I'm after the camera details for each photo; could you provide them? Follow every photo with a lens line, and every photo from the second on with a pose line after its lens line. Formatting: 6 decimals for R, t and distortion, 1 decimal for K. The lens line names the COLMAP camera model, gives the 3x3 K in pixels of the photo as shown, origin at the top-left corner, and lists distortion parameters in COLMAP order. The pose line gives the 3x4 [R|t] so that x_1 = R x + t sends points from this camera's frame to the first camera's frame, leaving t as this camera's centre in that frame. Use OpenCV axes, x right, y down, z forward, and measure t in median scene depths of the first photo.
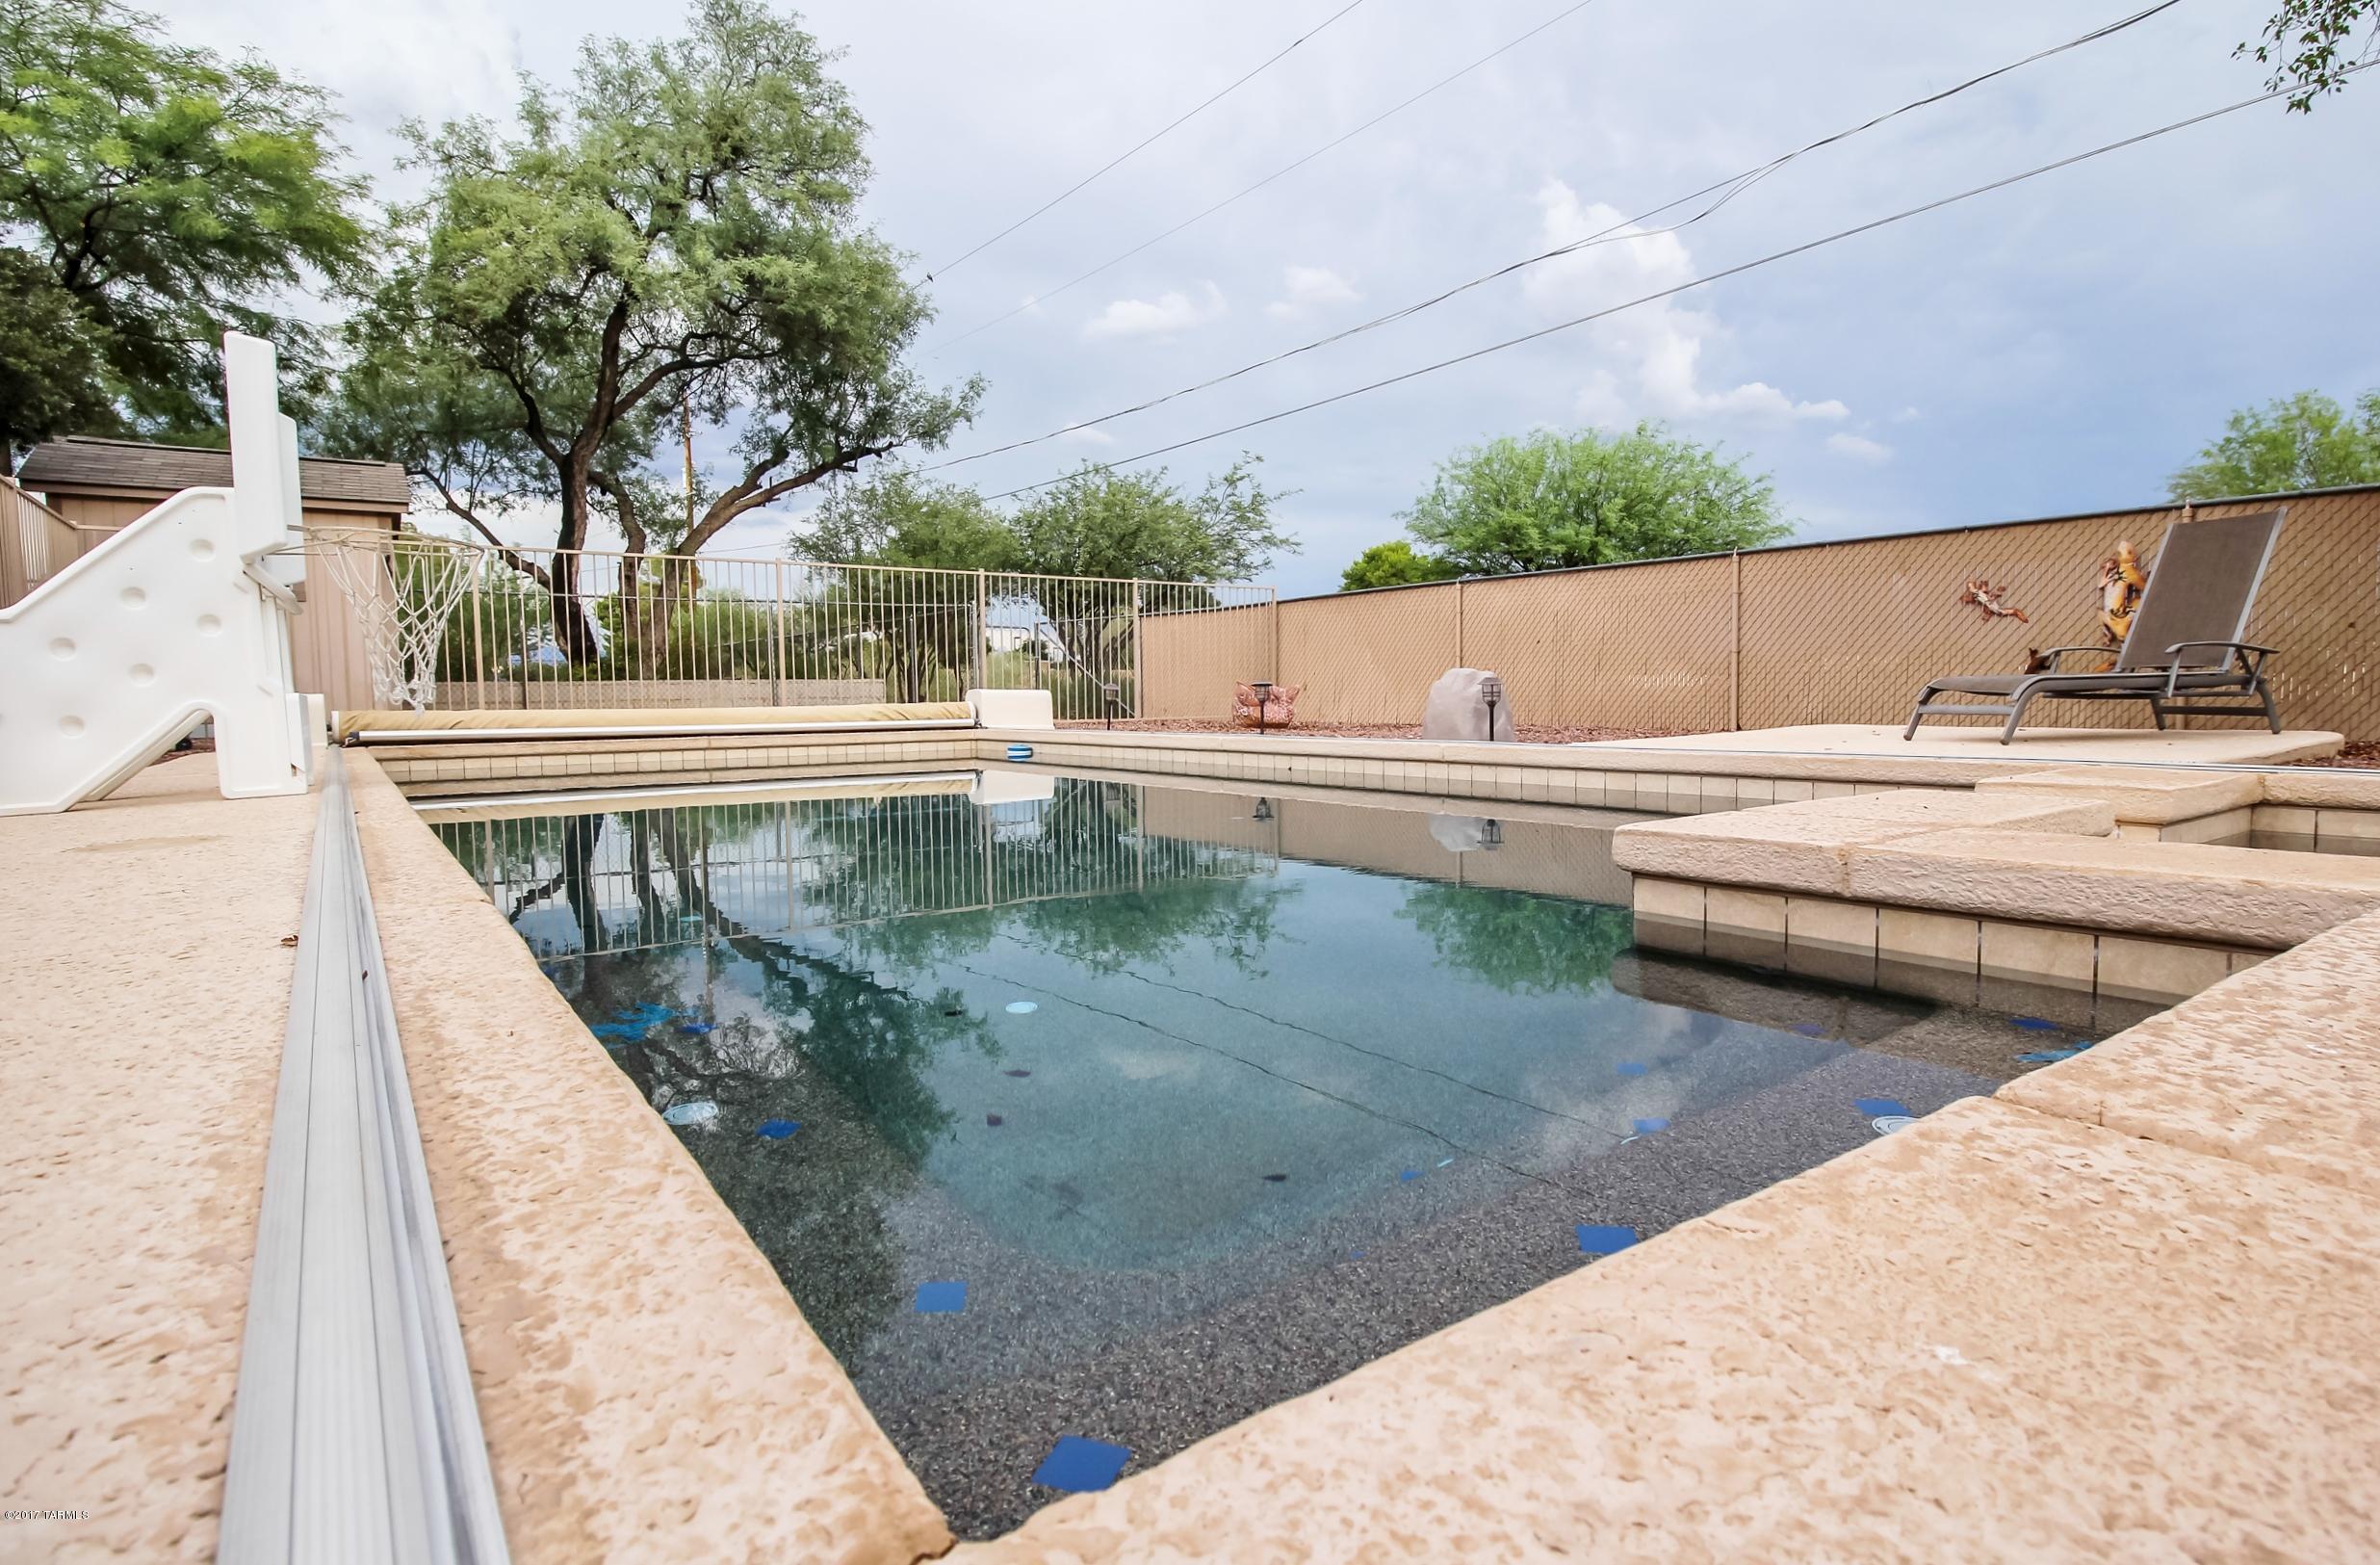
lens RADIAL K [[1211.9, 0, 1190.0], [0, 1211.9, 782.5], [0, 0, 1]] dist [0.044734, -0.029939]
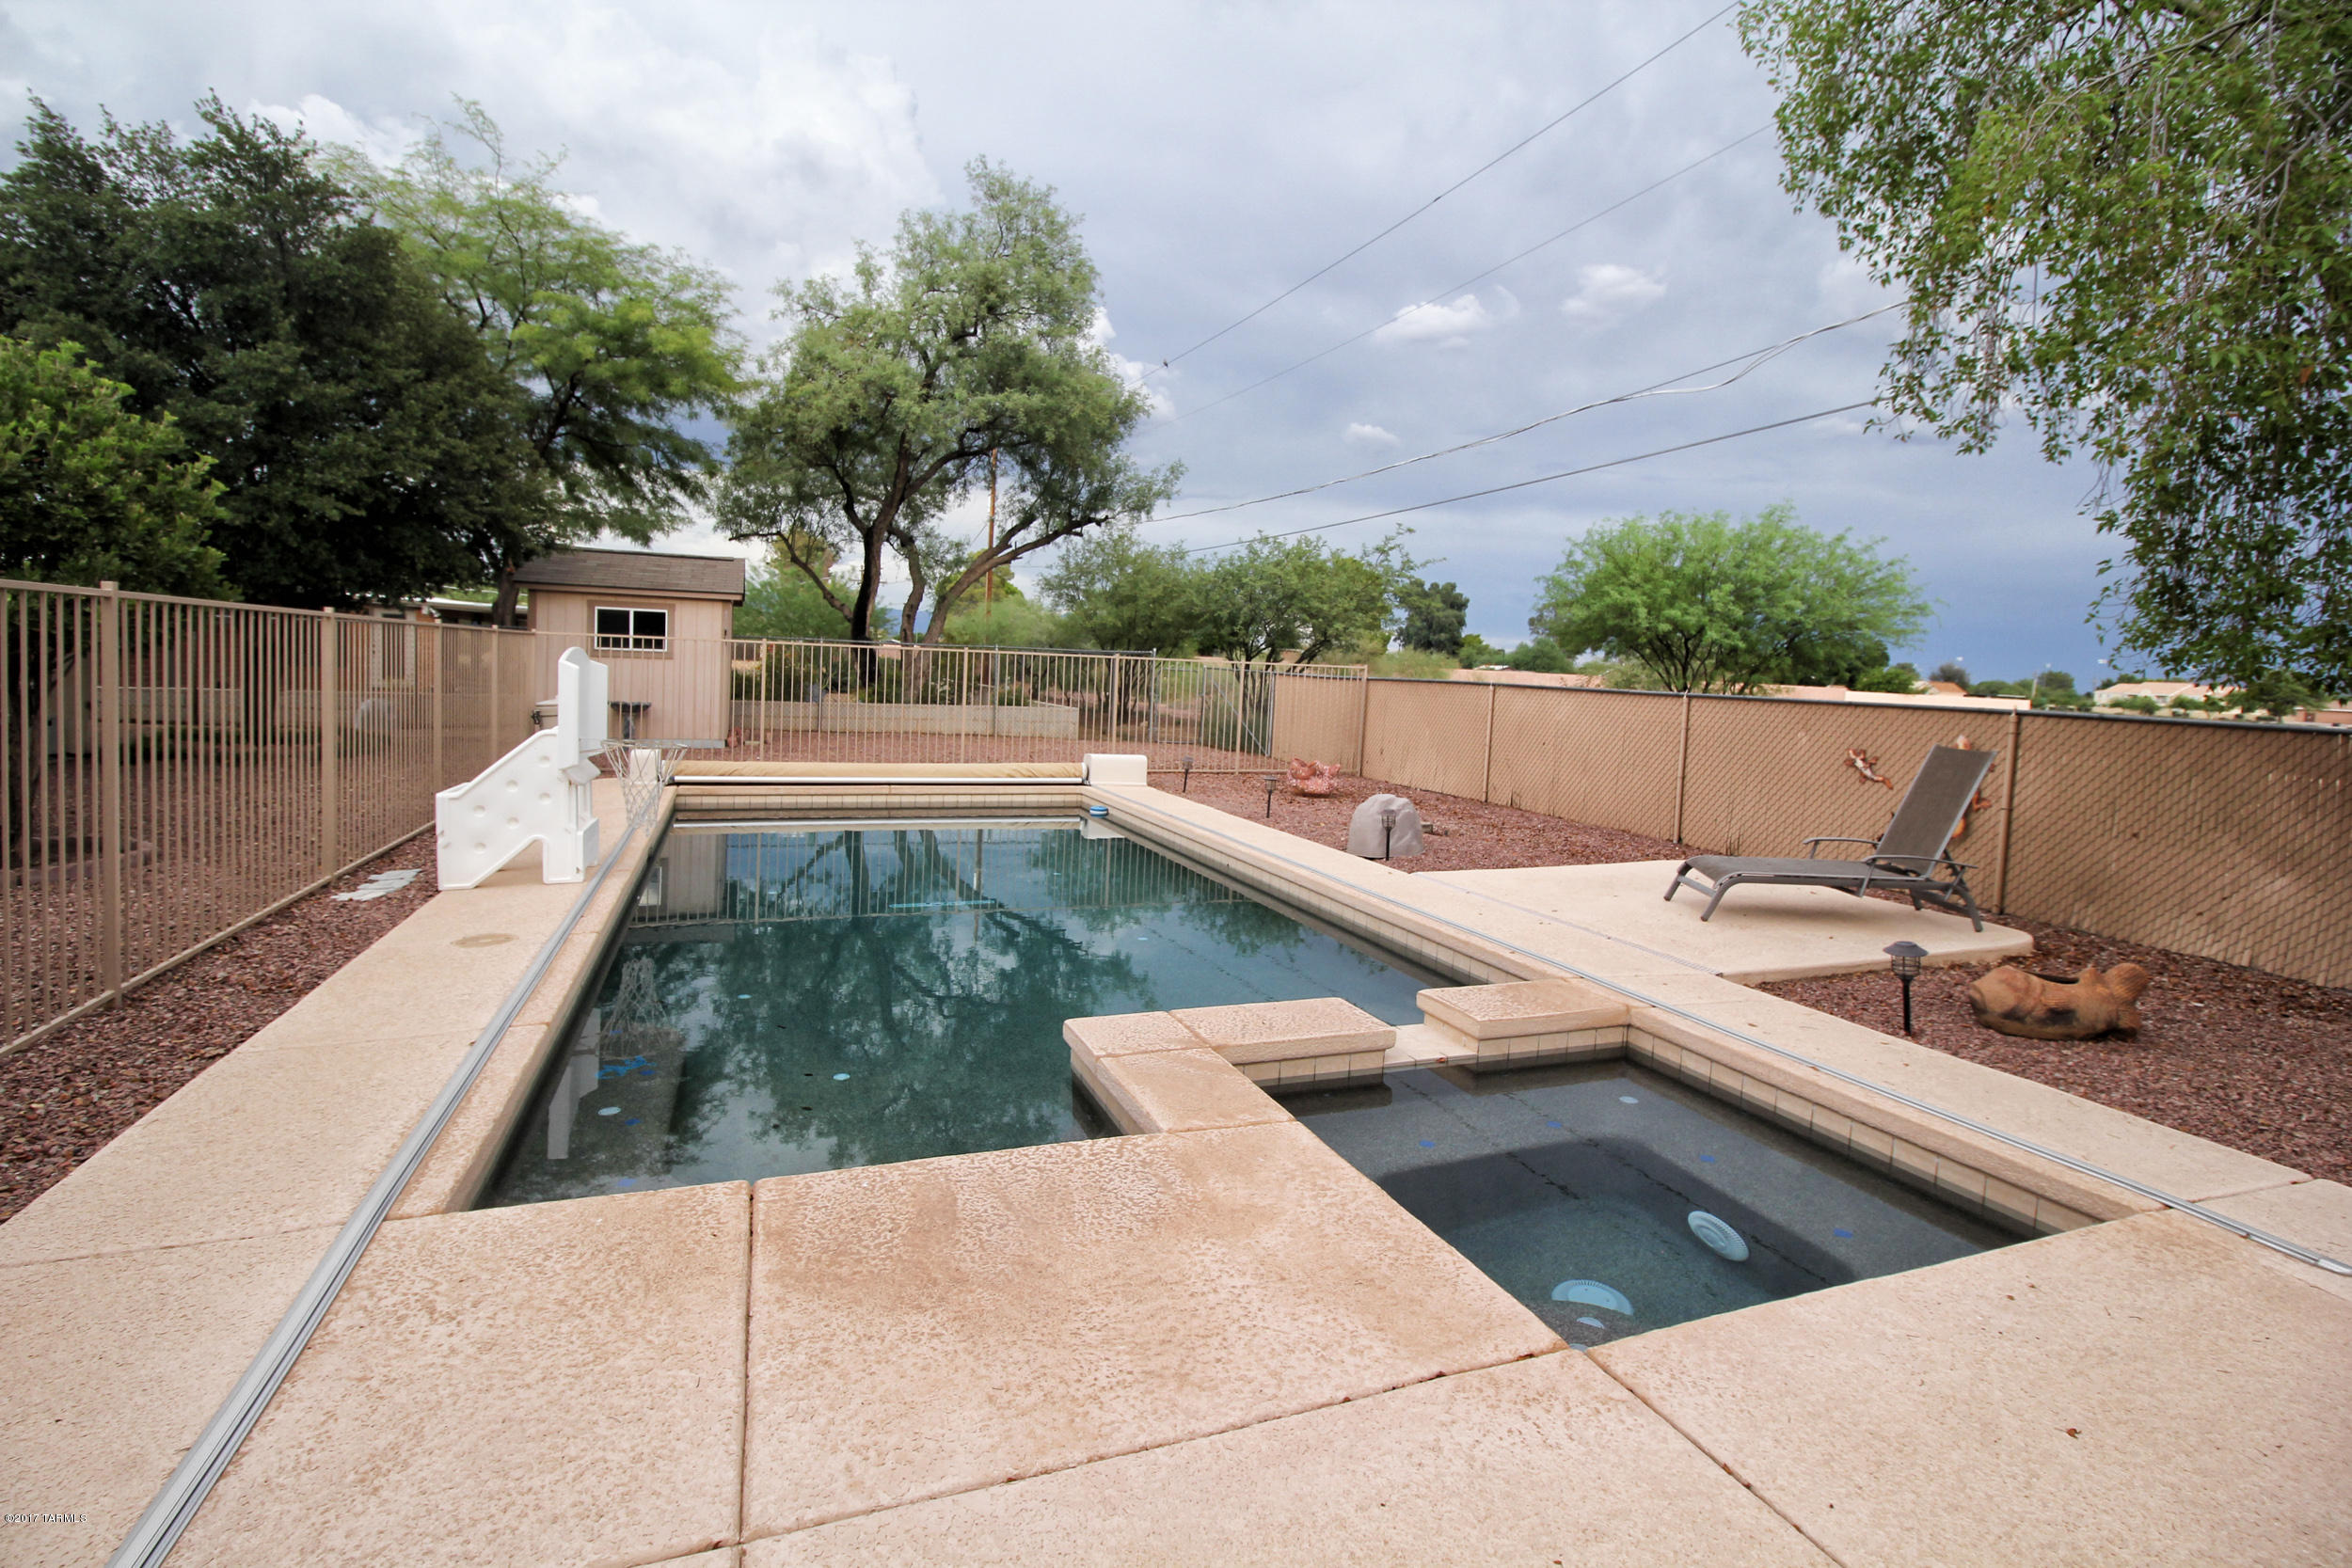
lens RADIAL K [[1108.6, 0, 1176.0], [0, 1108.6, 784.0], [0, 0, 1]] dist [0.021012, -0.000539]
pose [[0.965437, 0.083061, -0.247045, 0.130770], [-0.073004, 0.996097, 0.049611, -0.064873], [0.250202, -0.029861, 0.967733, -0.101441]]
